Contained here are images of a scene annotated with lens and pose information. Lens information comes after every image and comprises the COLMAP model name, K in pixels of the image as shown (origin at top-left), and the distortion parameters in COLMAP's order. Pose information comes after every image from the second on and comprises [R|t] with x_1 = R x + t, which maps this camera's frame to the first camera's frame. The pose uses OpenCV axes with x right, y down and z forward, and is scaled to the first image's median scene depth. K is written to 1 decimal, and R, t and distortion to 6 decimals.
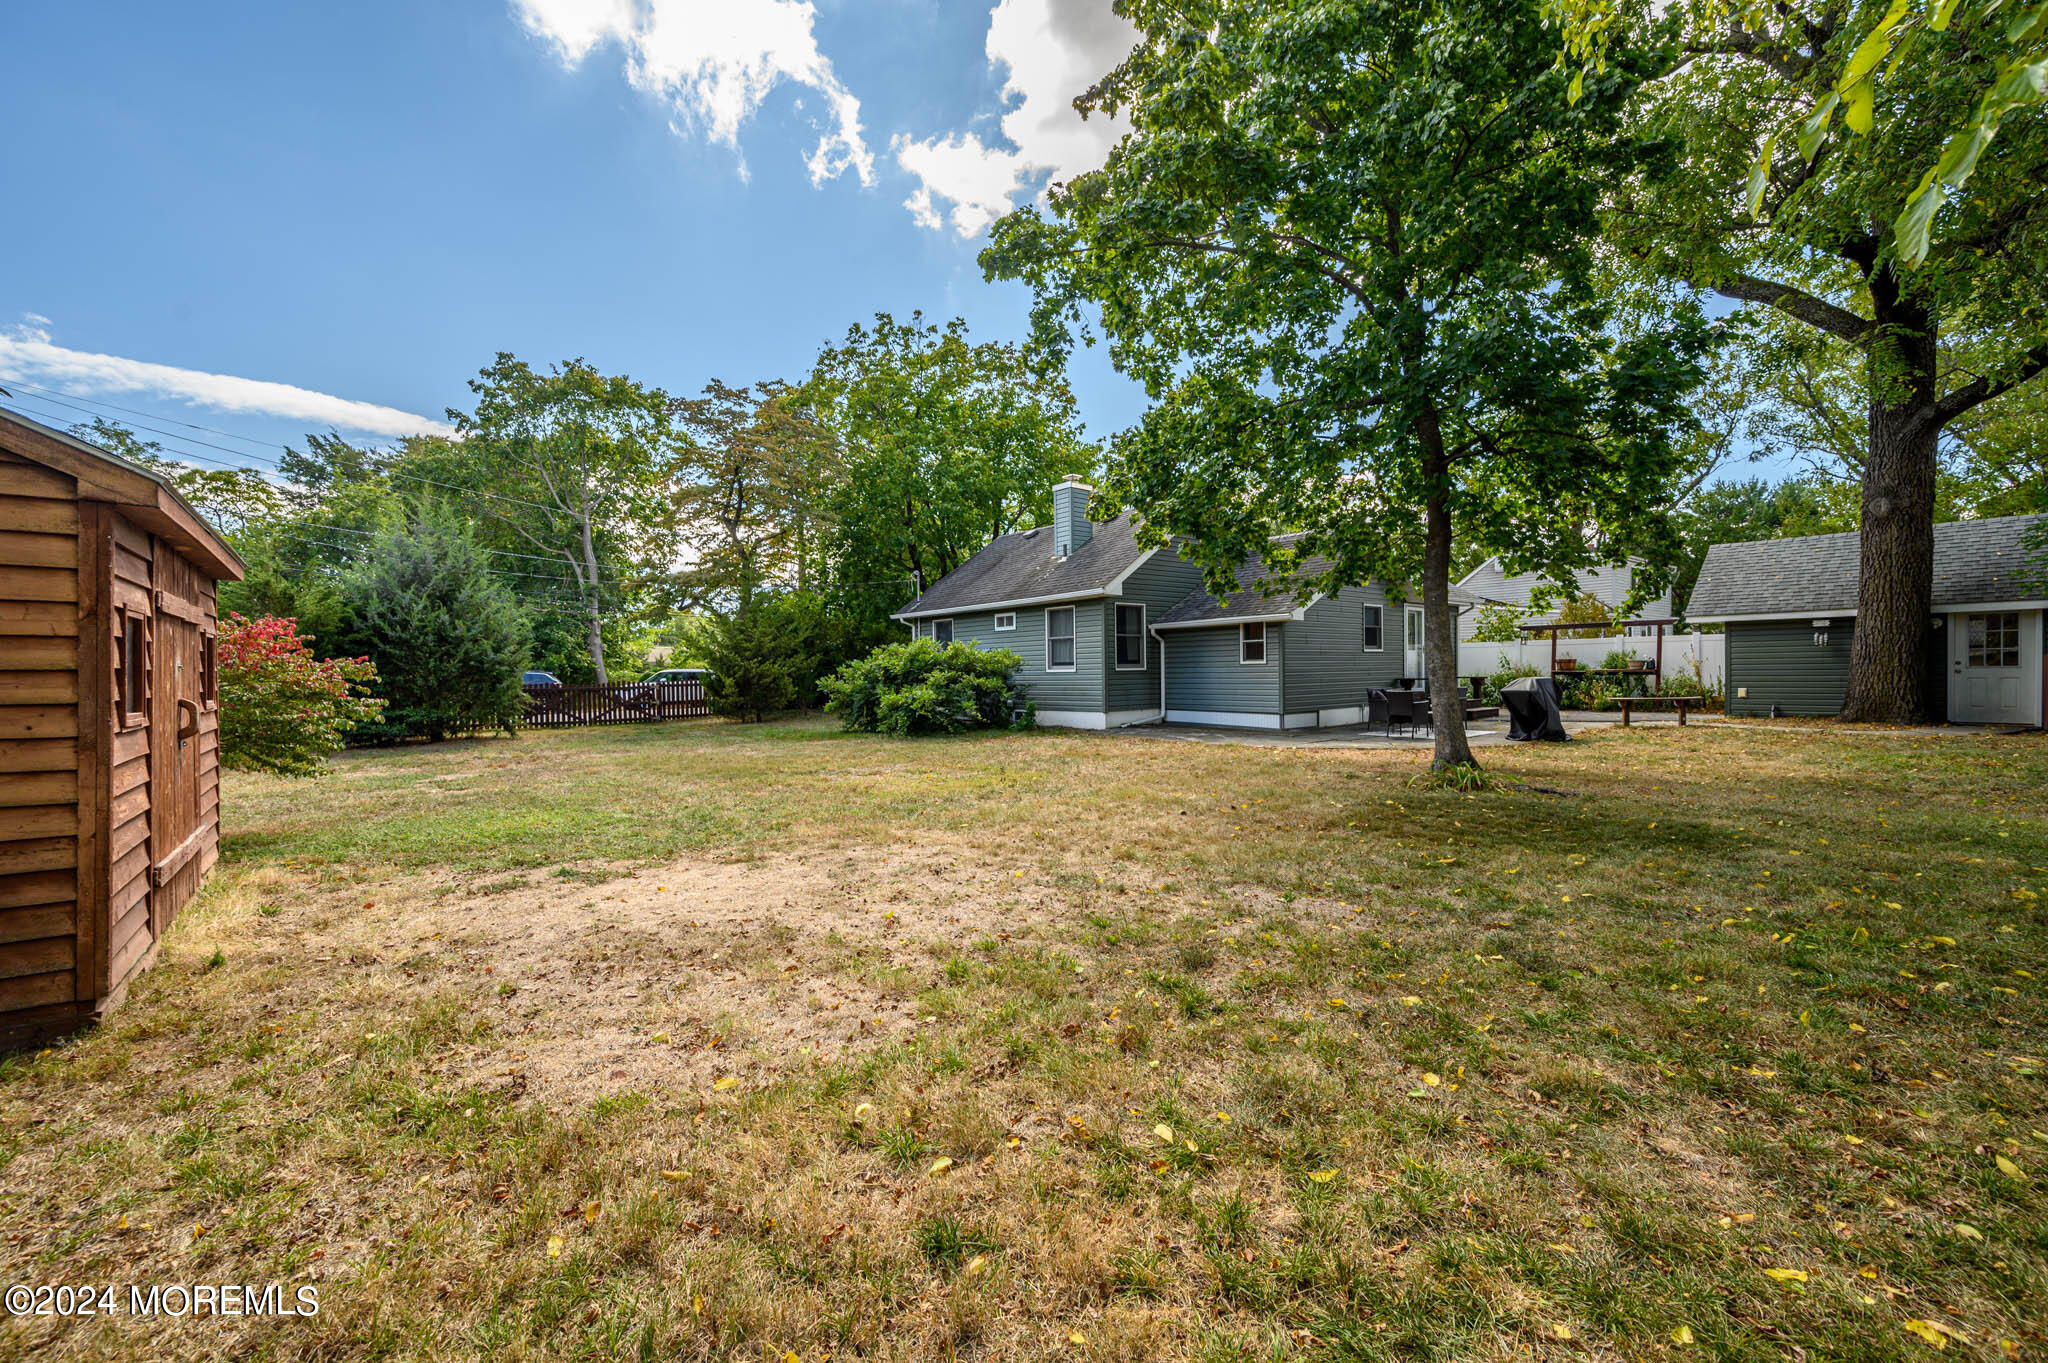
lens RADIAL K [[807.0, 0, 1024.9], [0, 807.0, 671.9], [0, 0, 1]] dist [-0.000474, -0.000405]
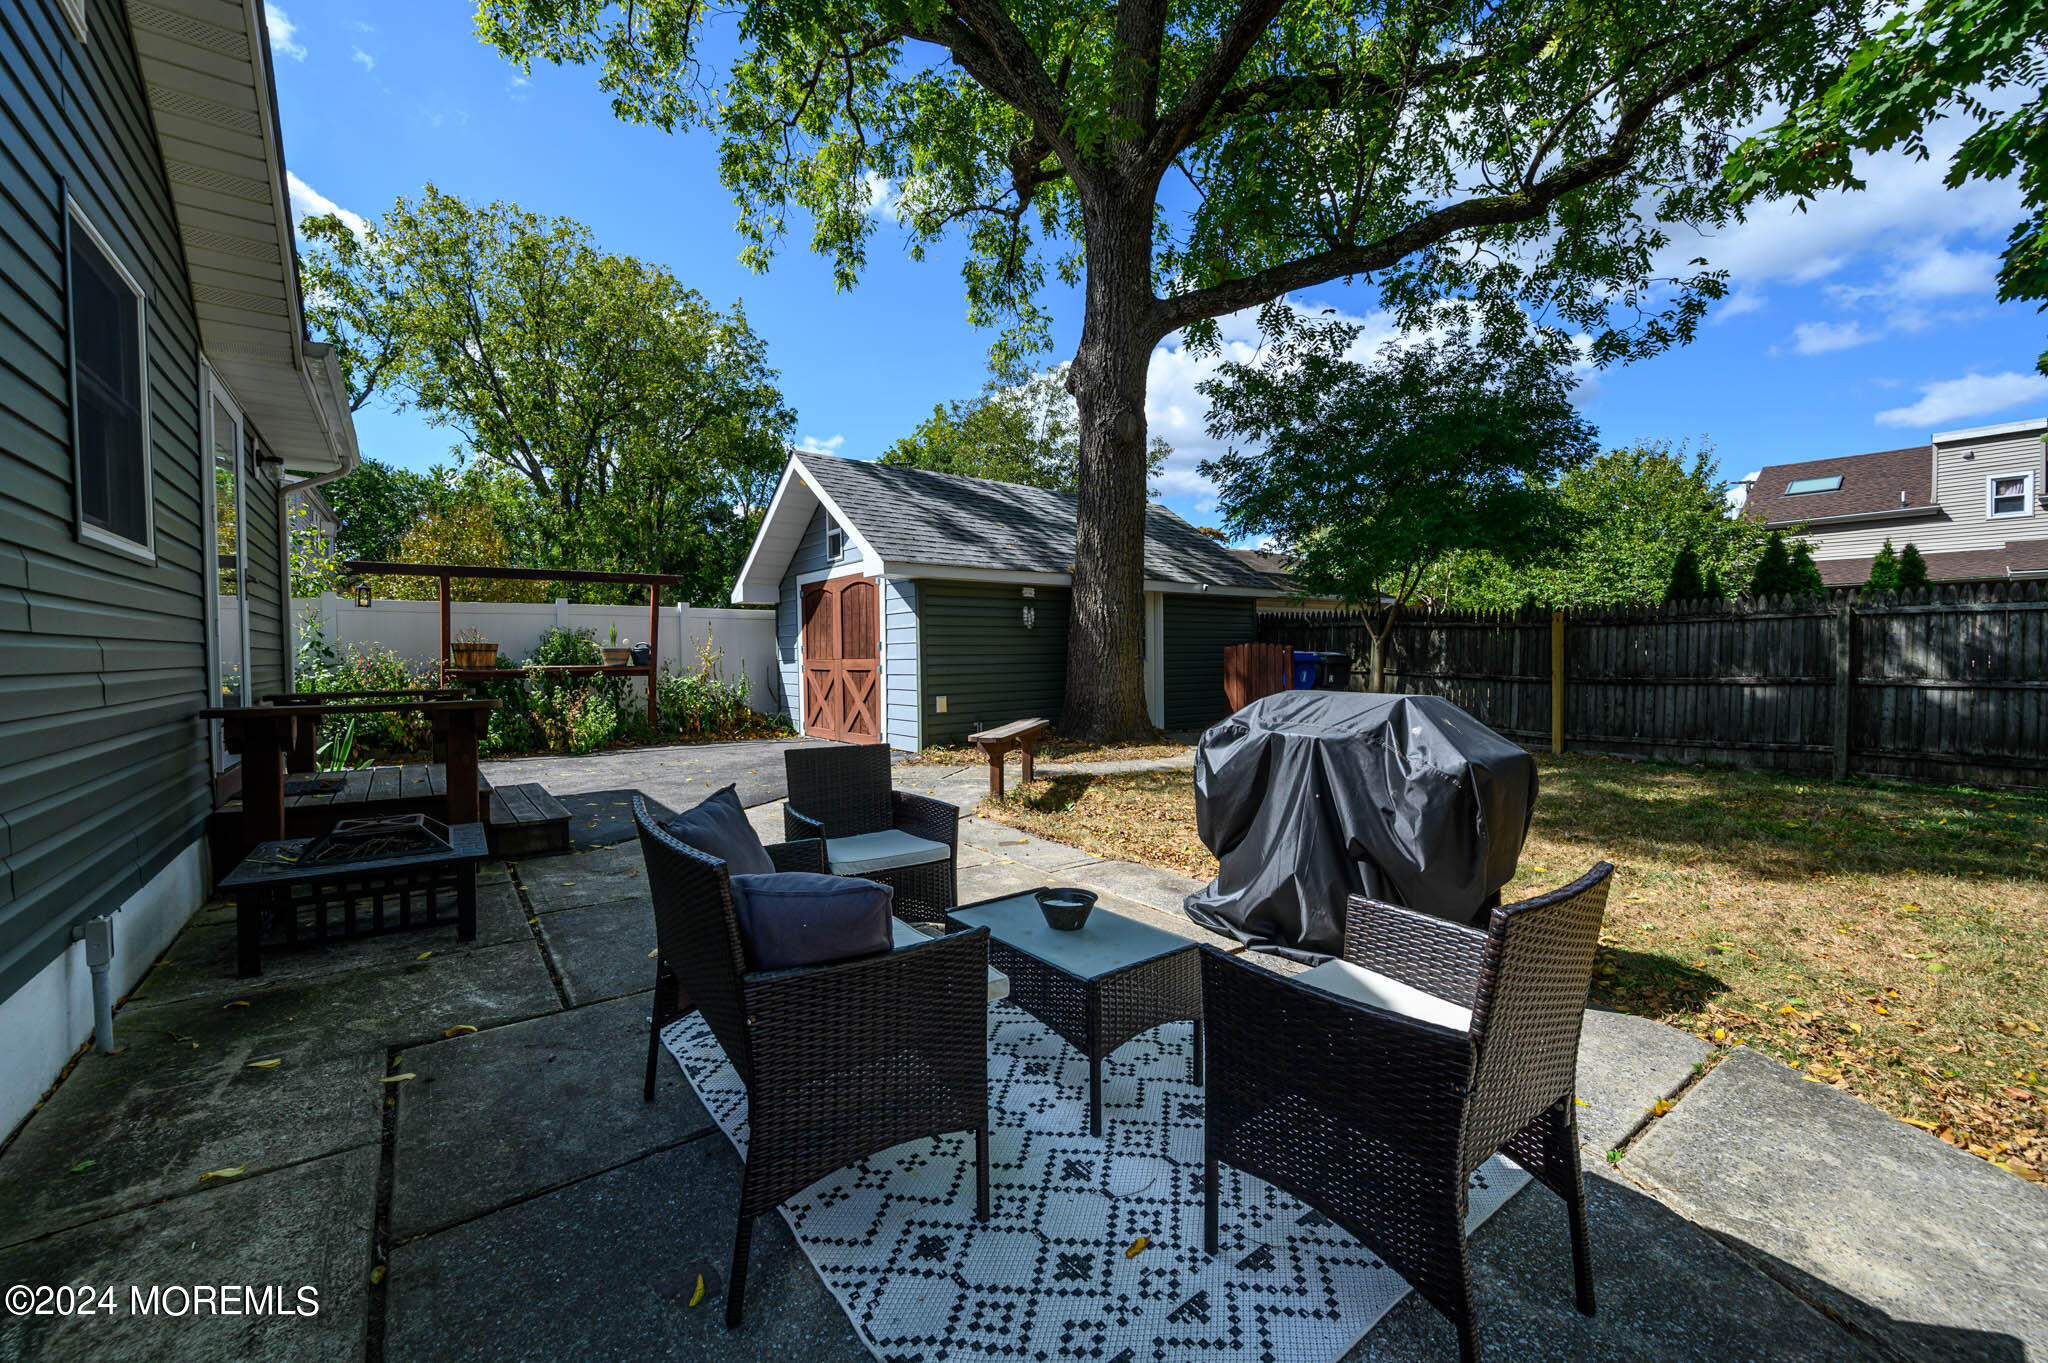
lens RADIAL K [[807.0, 0, 1026.8], [0, 807.0, 675.1], [0, 0, 1]] dist [-0.000474, -0.000405]
pose [[0.045103, -0.014014, 0.998884, 0.323494], [0.010649, 0.999852, 0.013547, -0.002698], [-0.998926, 0.010026, 0.045246, 0.912829]]
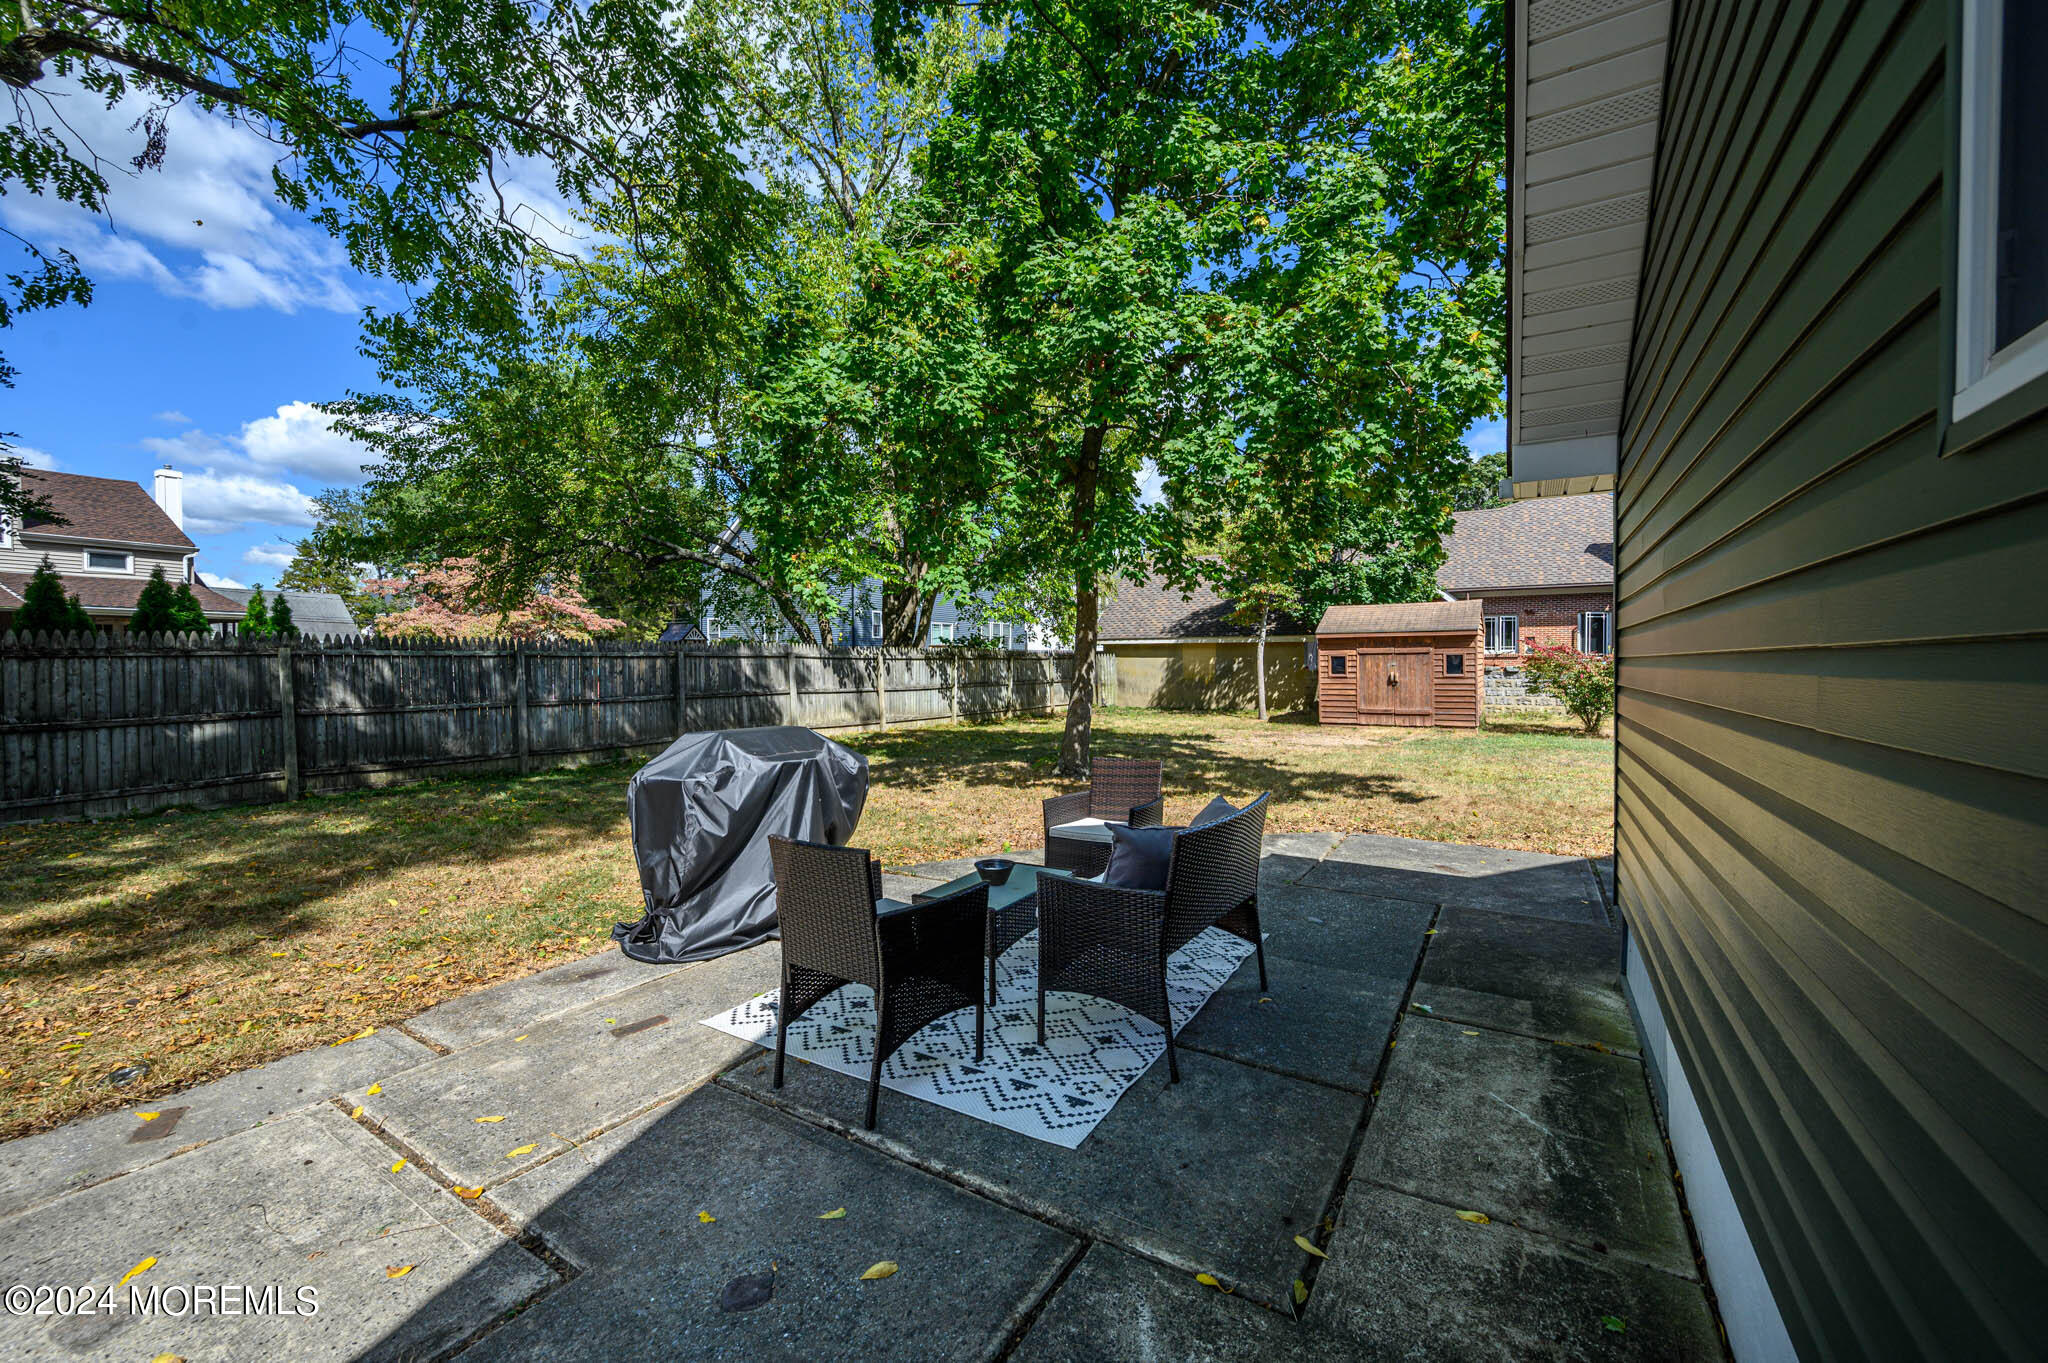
lens RADIAL K [[807.0, 0, 1019.1], [0, 807.0, 681.0], [0, 0, 1]] dist [-0.000474, -0.000405]
pose [[-0.948823, 0.021373, -0.315085, 0.530208], [0.014203, 0.999586, 0.025034, -0.015851], [0.315490, 0.019278, -0.948733, 1.121852]]
